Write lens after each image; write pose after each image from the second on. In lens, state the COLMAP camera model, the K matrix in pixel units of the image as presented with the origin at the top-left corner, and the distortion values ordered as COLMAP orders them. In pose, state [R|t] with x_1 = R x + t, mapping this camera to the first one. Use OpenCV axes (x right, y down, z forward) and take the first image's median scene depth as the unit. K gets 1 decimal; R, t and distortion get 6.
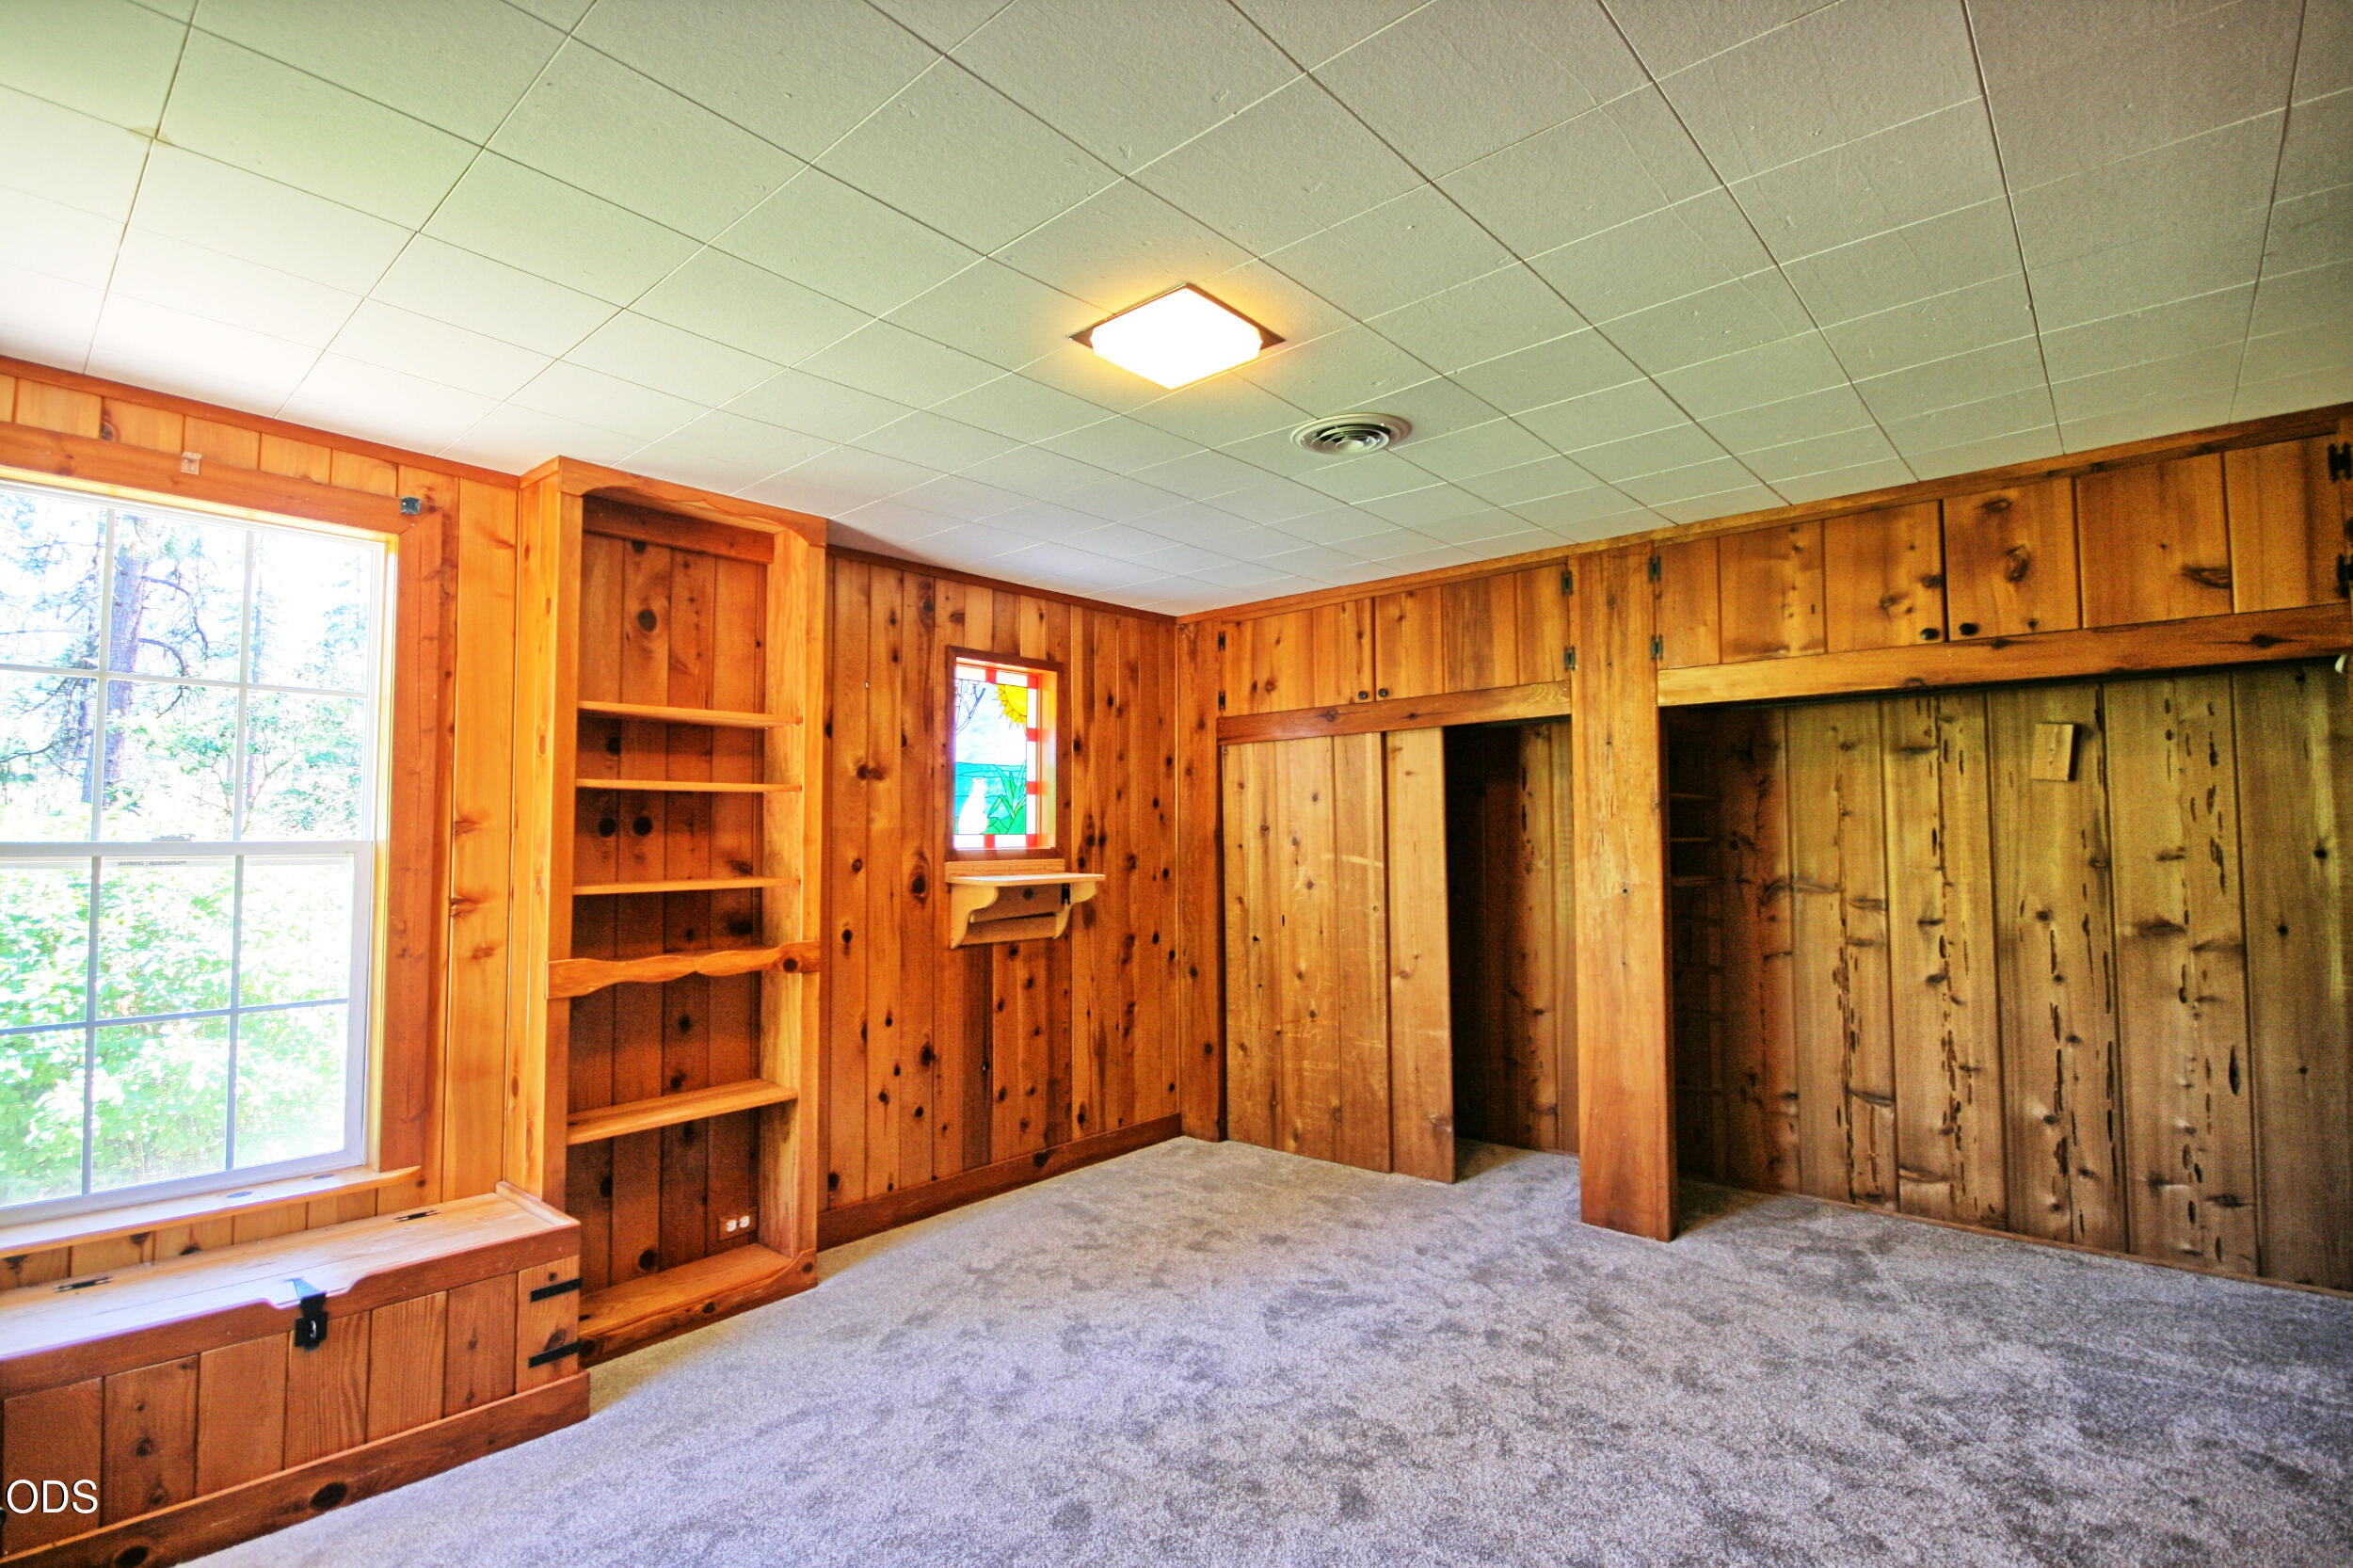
lens RADIAL K [[1091.3, 0, 1178.6], [0, 1091.3, 777.5], [0, 0, 1]] dist [-0.005459, 0.000576]
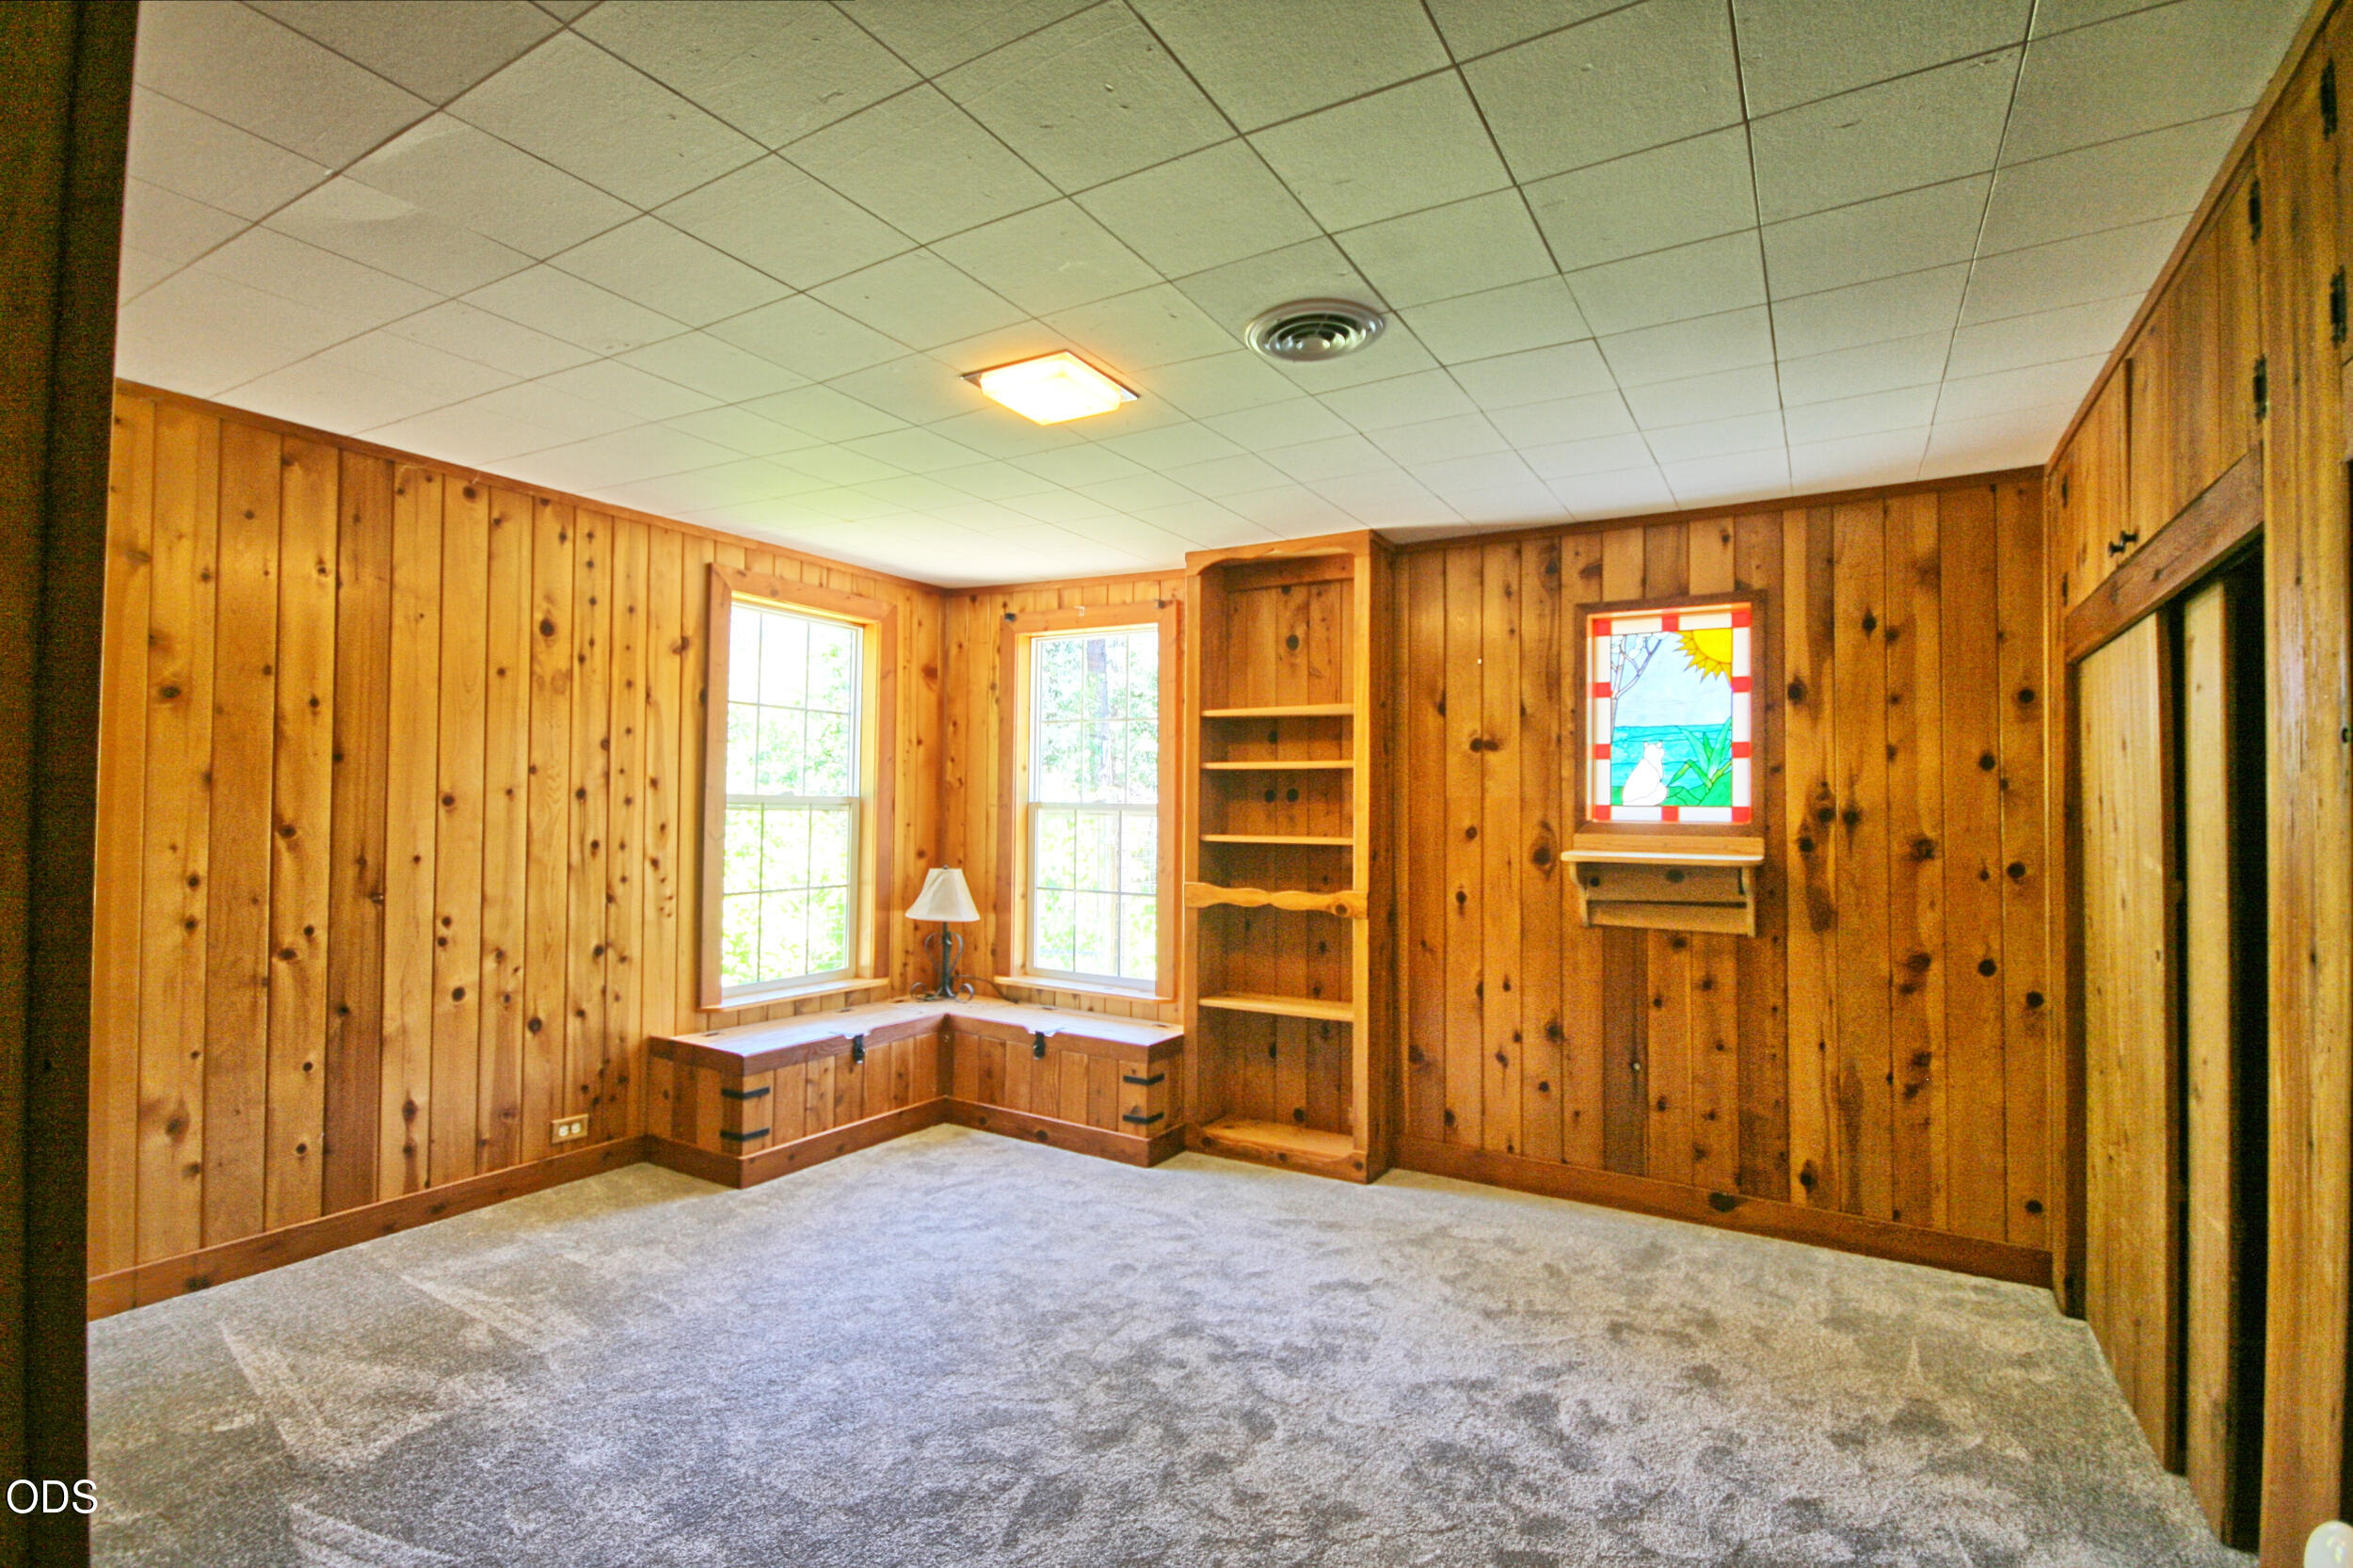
lens RADIAL K [[1091.3, 0, 1178.6], [0, 1091.3, 777.5], [0, 0, 1]] dist [-0.005459, 0.000576]
pose [[0.183426, -0.017591, -0.982876, 0.672748], [0.038288, 0.999209, -0.010738, 0.026067], [0.982288, -0.035662, 0.183955, 0.504558]]
